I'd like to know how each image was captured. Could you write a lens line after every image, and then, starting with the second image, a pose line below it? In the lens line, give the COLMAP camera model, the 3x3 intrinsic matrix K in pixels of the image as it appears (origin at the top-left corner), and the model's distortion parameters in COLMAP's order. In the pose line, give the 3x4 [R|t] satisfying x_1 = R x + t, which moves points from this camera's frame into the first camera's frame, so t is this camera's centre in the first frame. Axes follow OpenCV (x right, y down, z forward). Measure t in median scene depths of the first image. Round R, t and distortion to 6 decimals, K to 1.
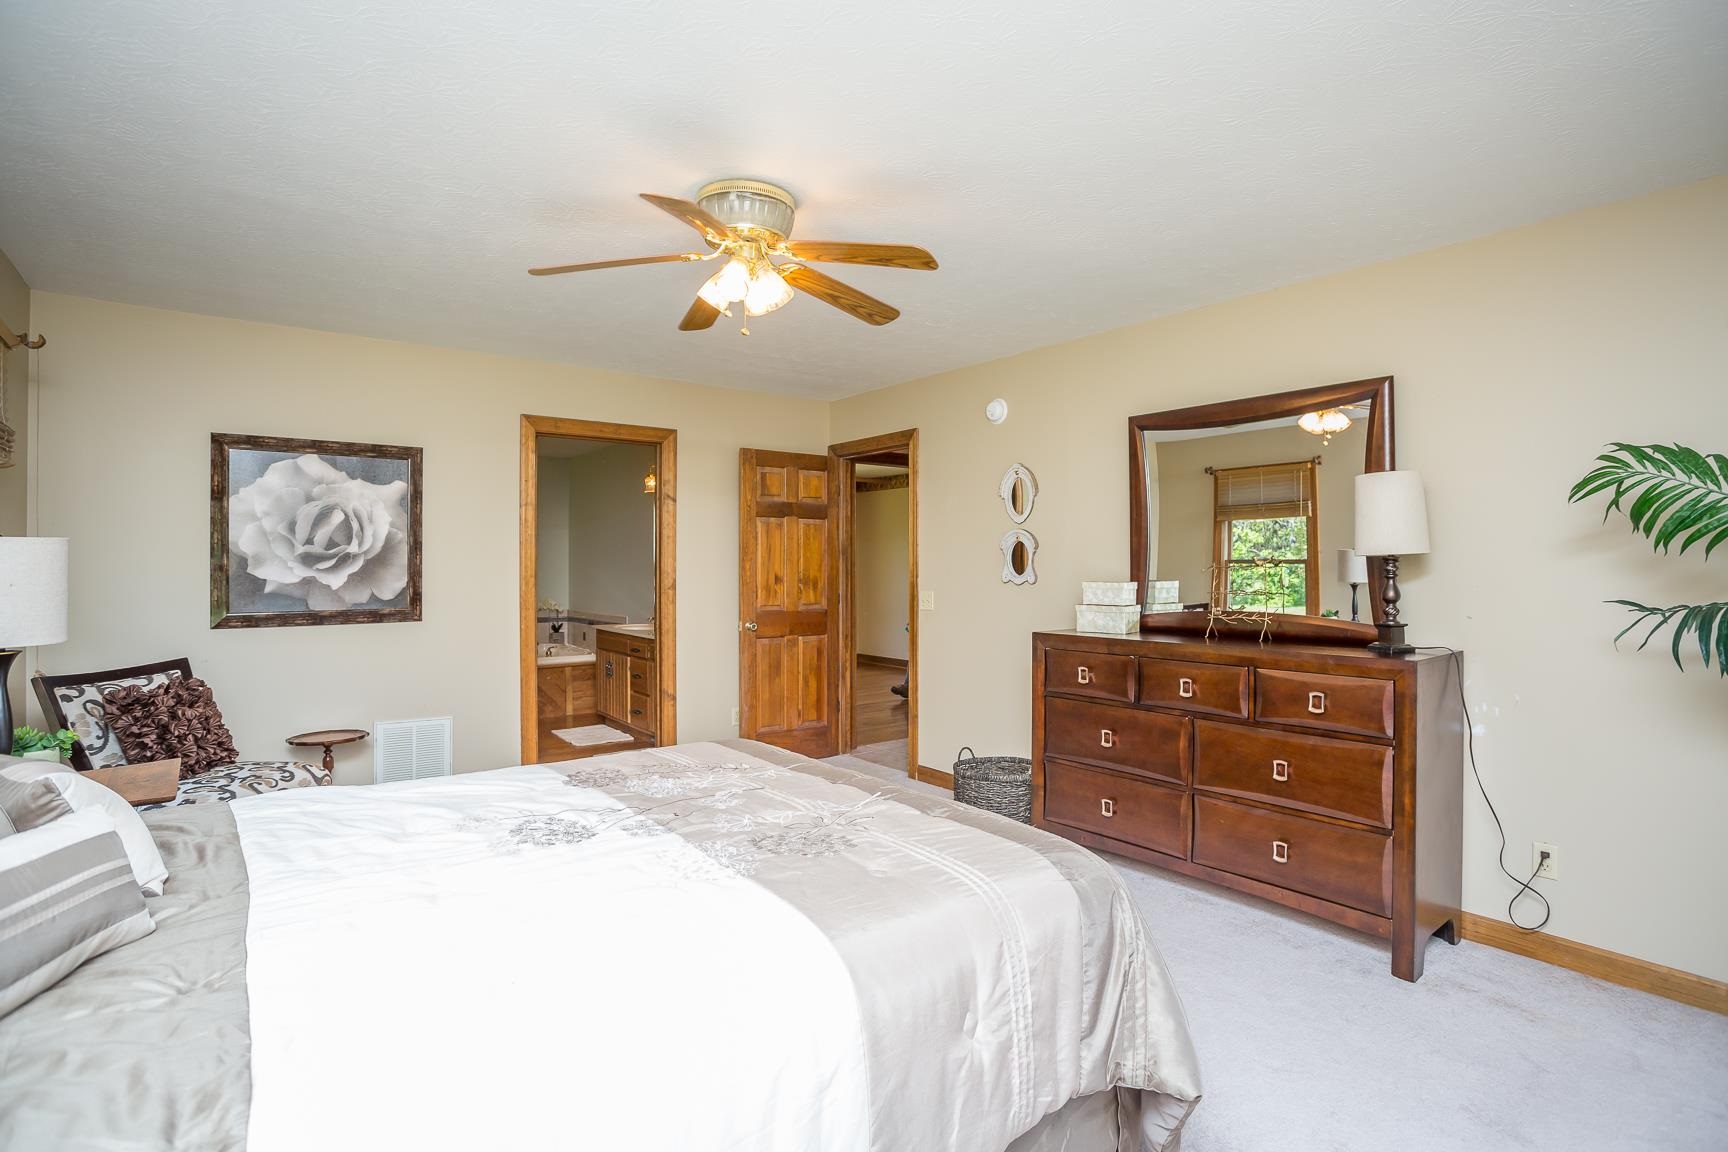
lens RADIAL K [[850.3, 0, 863.0], [0, 850.3, 561.1], [0, 0, 1]] dist [-0.052157, 0.021822]
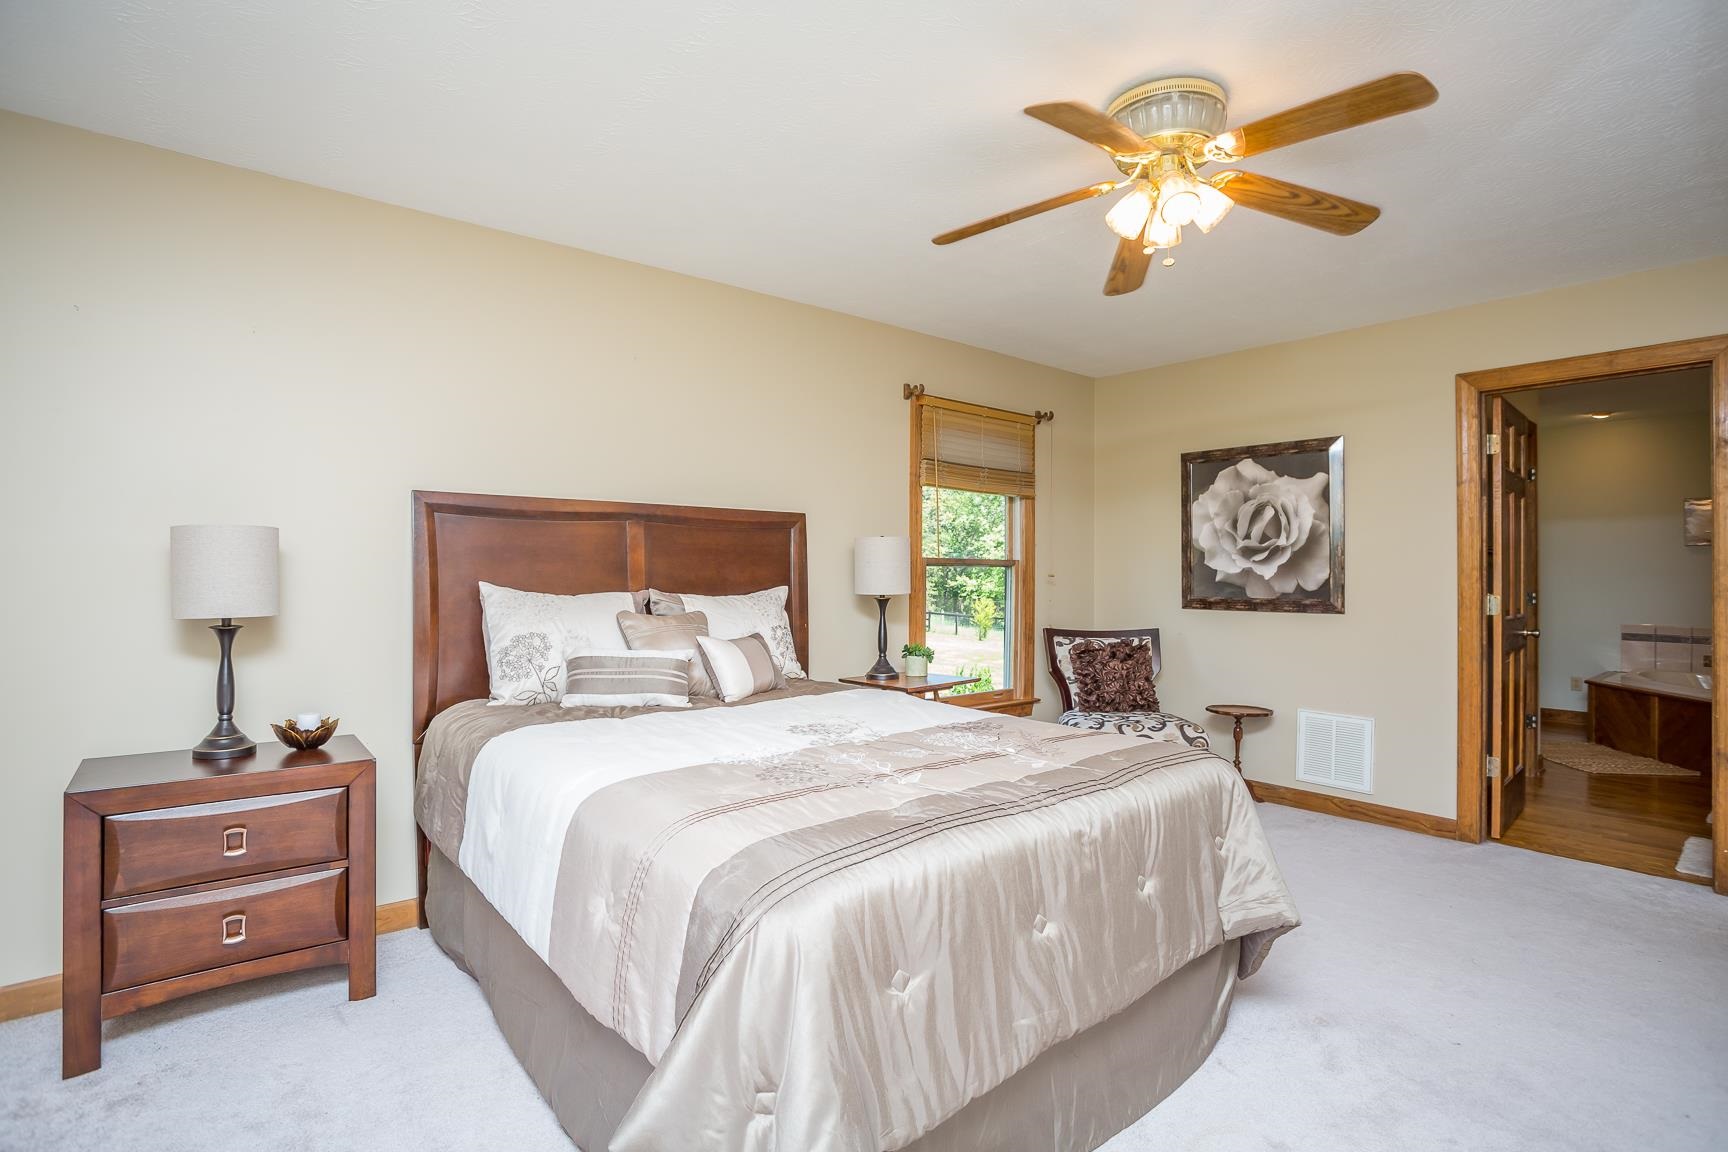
lens RADIAL K [[850.3, 0, 863.0], [0, 850.3, 561.1], [0, 0, 1]] dist [-0.052157, 0.021822]
pose [[0.031306, -0.012626, -0.999430, 0.458228], [0.000544, 0.999920, -0.012615, 0.023897], [0.999510, -0.000149, 0.031311, 0.443113]]
